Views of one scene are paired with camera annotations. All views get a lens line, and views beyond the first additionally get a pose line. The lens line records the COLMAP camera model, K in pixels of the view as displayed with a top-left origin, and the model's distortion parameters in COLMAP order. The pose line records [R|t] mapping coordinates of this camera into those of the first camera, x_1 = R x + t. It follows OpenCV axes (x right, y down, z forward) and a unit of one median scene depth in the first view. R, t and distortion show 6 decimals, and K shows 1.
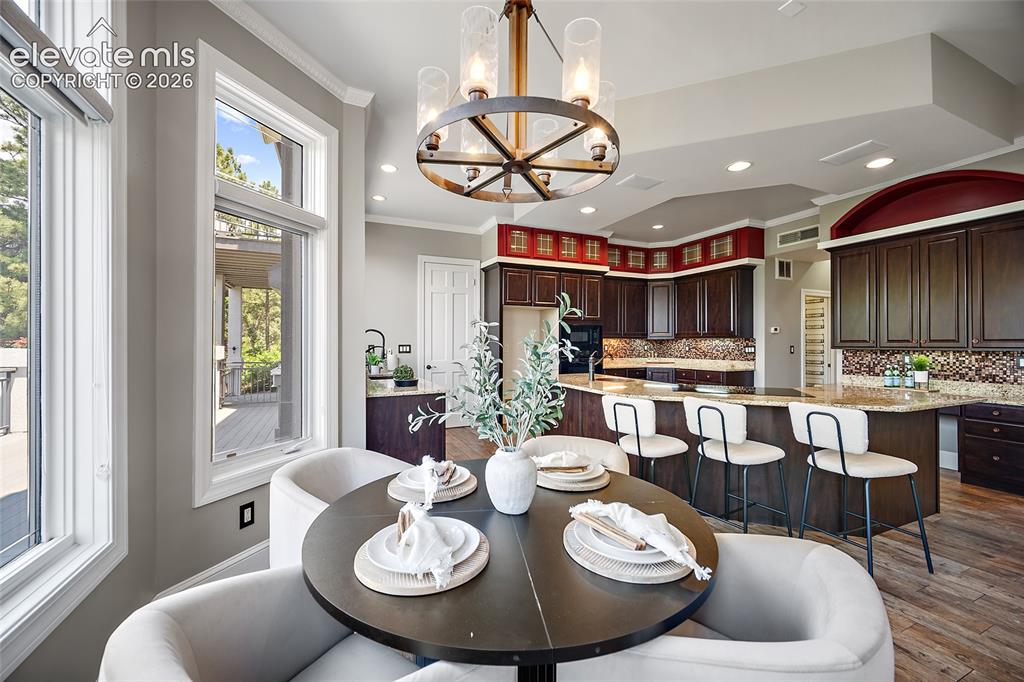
lens RADIAL K [[406.7, 0, 512.1], [0, 406.7, 342.0], [0, 0, 1]] dist [-0.002178, 0.000765]
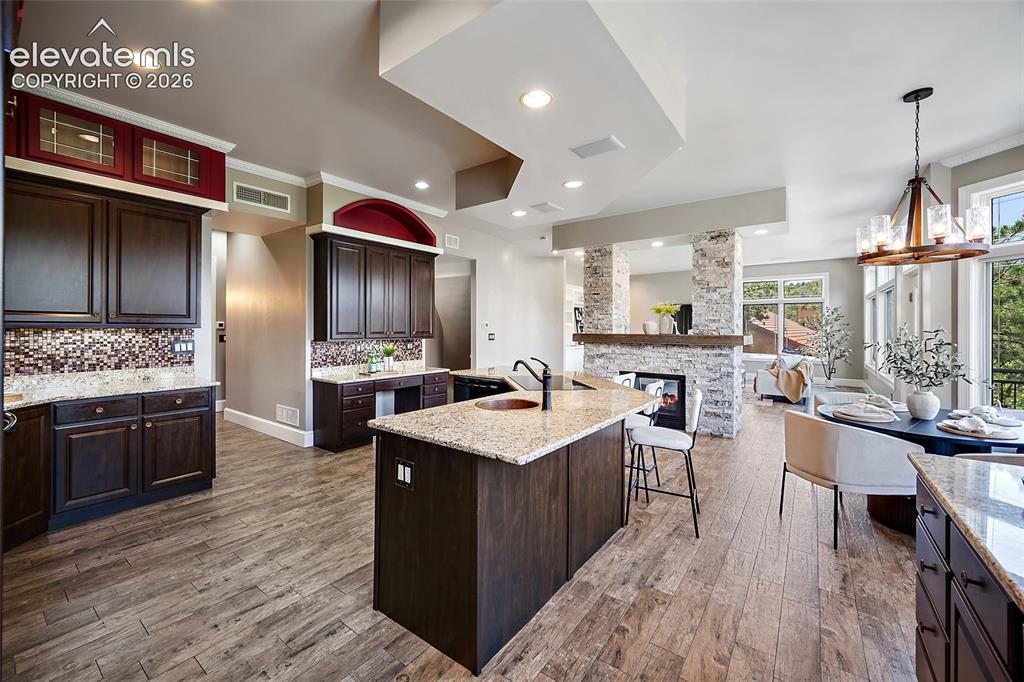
lens RADIAL K [[406.7, 0, 499.0], [0, 406.7, 327.4], [0, 0, 1]] dist [-0.002178, 0.000765]
pose [[-0.472293, 0.004434, 0.881431, -0.212207], [-0.001956, 0.999980, -0.006079, -0.009008], [-0.881440, -0.004595, -0.472274, 1.095160]]
